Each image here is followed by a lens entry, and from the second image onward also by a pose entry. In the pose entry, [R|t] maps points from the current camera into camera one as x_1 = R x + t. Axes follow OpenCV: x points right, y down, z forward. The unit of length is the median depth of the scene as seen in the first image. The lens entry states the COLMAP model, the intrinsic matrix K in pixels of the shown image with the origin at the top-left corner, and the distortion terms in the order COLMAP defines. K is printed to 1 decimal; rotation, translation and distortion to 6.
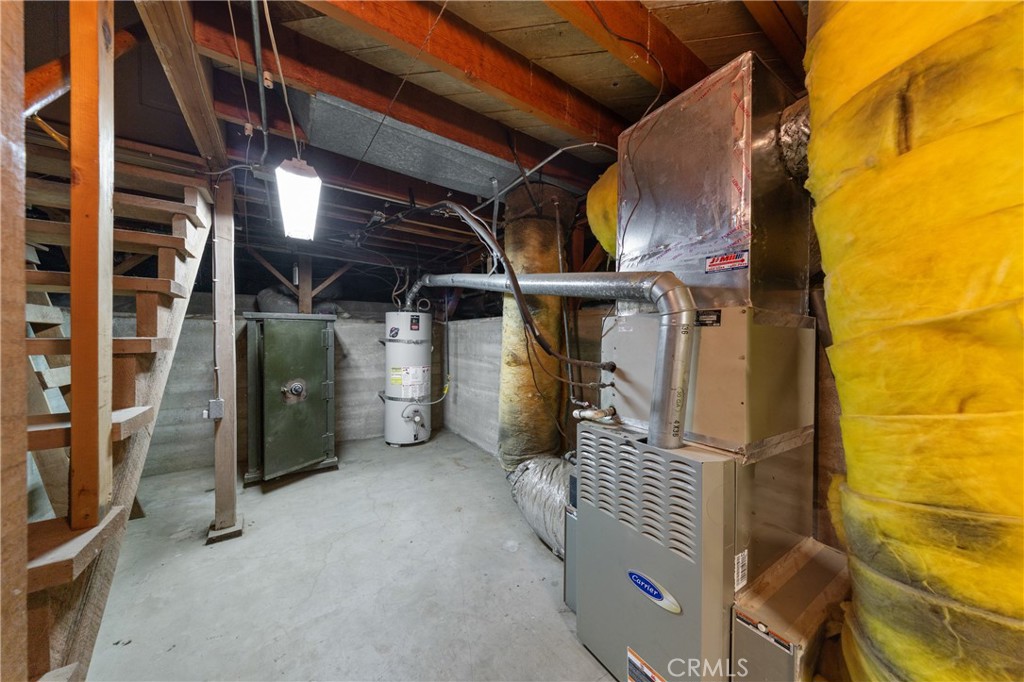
lens RADIAL K [[332.7, 0, 510.7], [0, 332.7, 340.3], [0, 0, 1]] dist [0.000452, -0.000129]
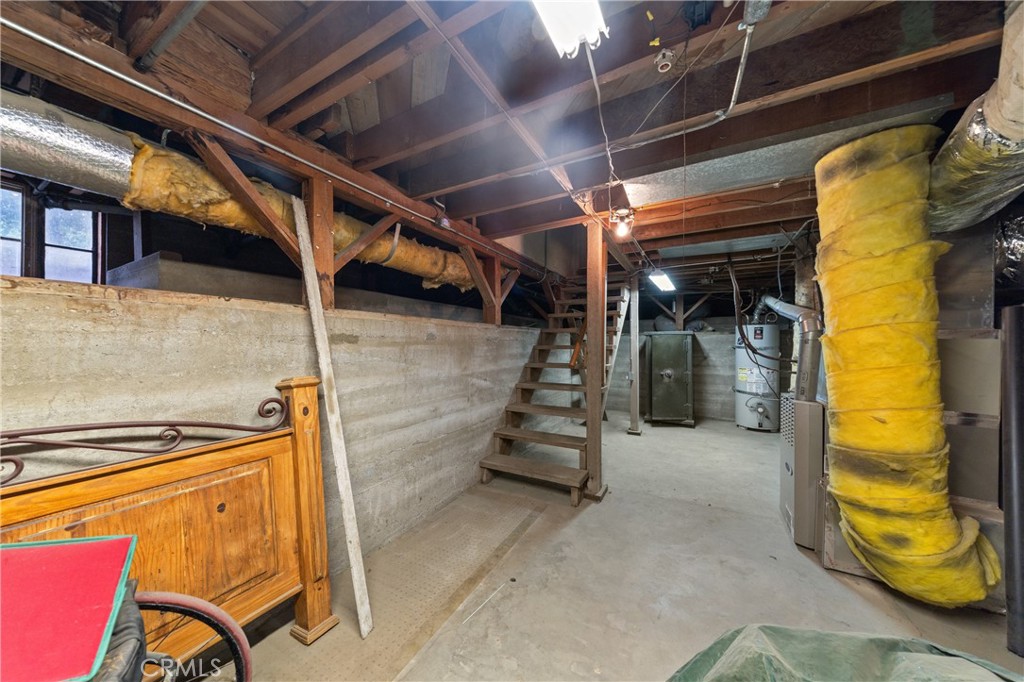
lens RADIAL K [[332.7, 0, 510.7], [0, 332.7, 345.8], [0, 0, 1]] dist [0.000452, -0.000129]
pose [[0.450834, 0.001021, -0.892607, 0.500841], [-0.008324, 0.999961, -0.003060, 0.008272], [0.892569, 0.008810, 0.450825, -0.493283]]
